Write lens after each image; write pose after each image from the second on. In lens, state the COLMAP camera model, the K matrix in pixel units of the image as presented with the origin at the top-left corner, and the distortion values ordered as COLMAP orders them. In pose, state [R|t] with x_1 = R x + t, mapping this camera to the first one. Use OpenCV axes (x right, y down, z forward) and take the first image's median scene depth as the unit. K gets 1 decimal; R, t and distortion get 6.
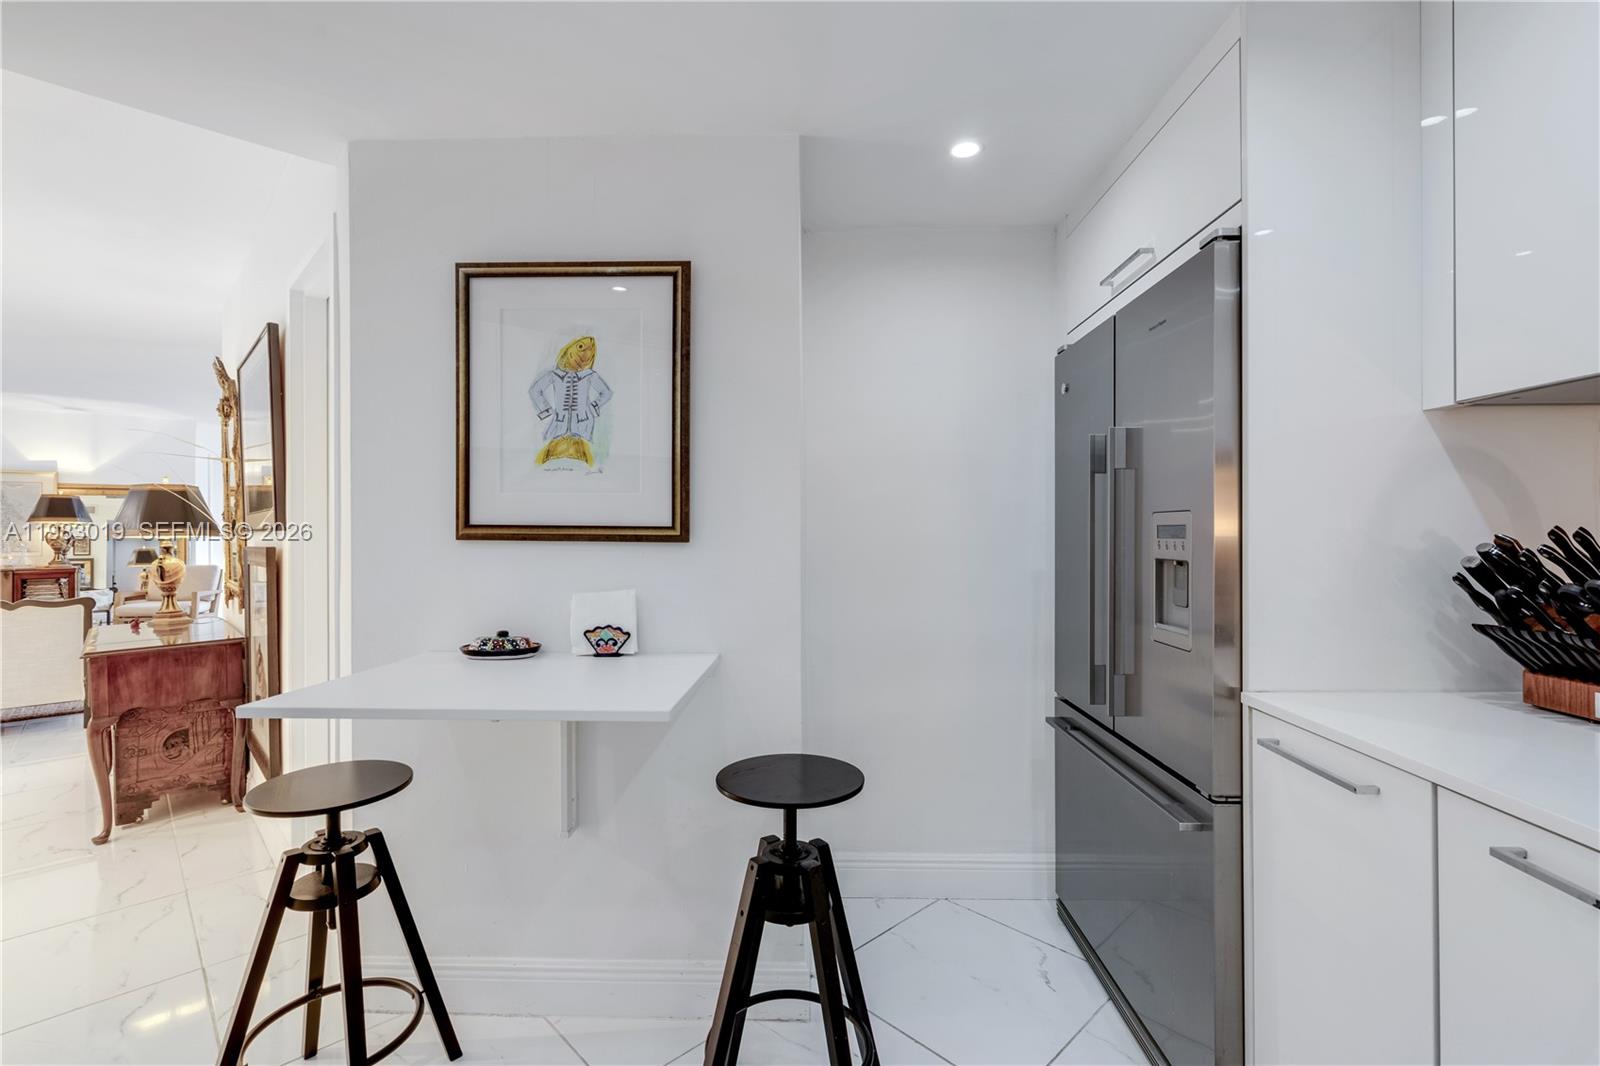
lens RADIAL K [[723.8, 0, 808.3], [0, 723.8, 536.3], [0, 0, 1]] dist [-0.009310, 0.000612]
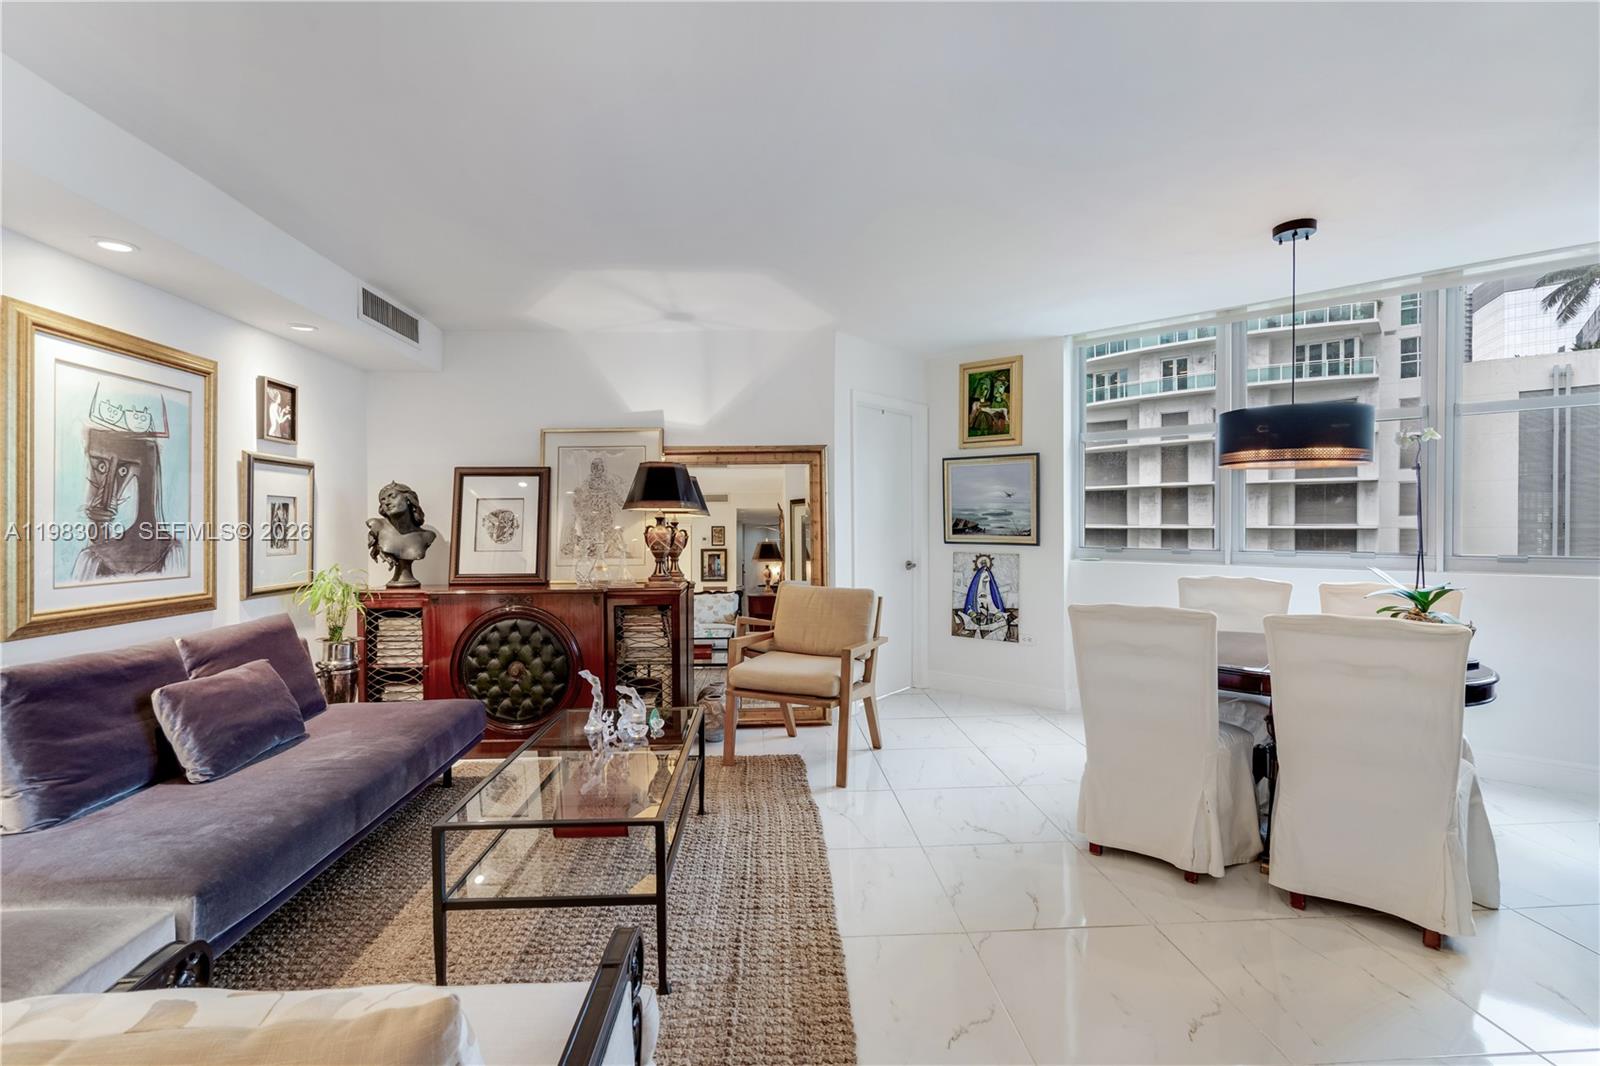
lens RADIAL K [[723.8, 0, 809.0], [0, 723.8, 532.5], [0, 0, 1]] dist [-0.009310, 0.000612]
pose [[0.773677, 0.010579, -0.633492, -0.559104], [-0.001294, 0.999885, 0.015118, -0.009598], [0.633579, -0.010876, 0.773602, 0.600646]]
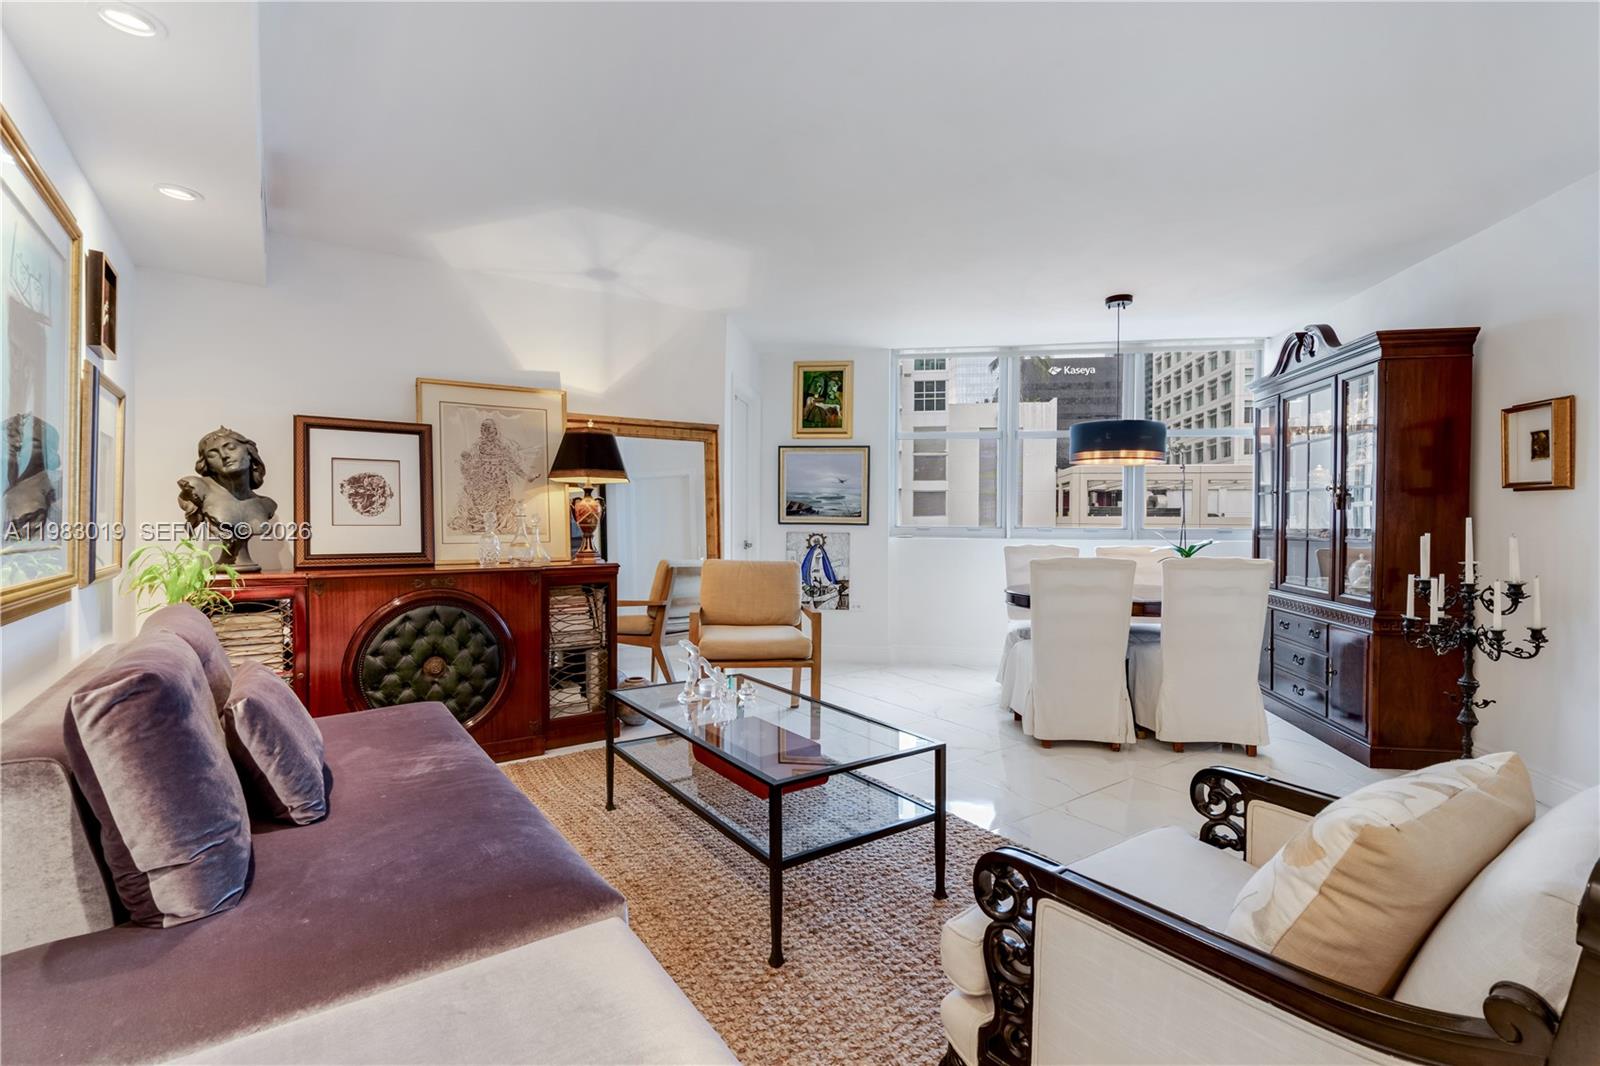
lens RADIAL K [[723.8, 0, 798.9], [0, 723.8, 528.9], [0, 0, 1]] dist [-0.009310, 0.000612]
pose [[0.991782, 0.011142, -0.127455, -0.793910], [-0.010168, 0.999914, 0.008292, 0.010791], [0.127536, -0.006928, 0.991810, 0.465734]]
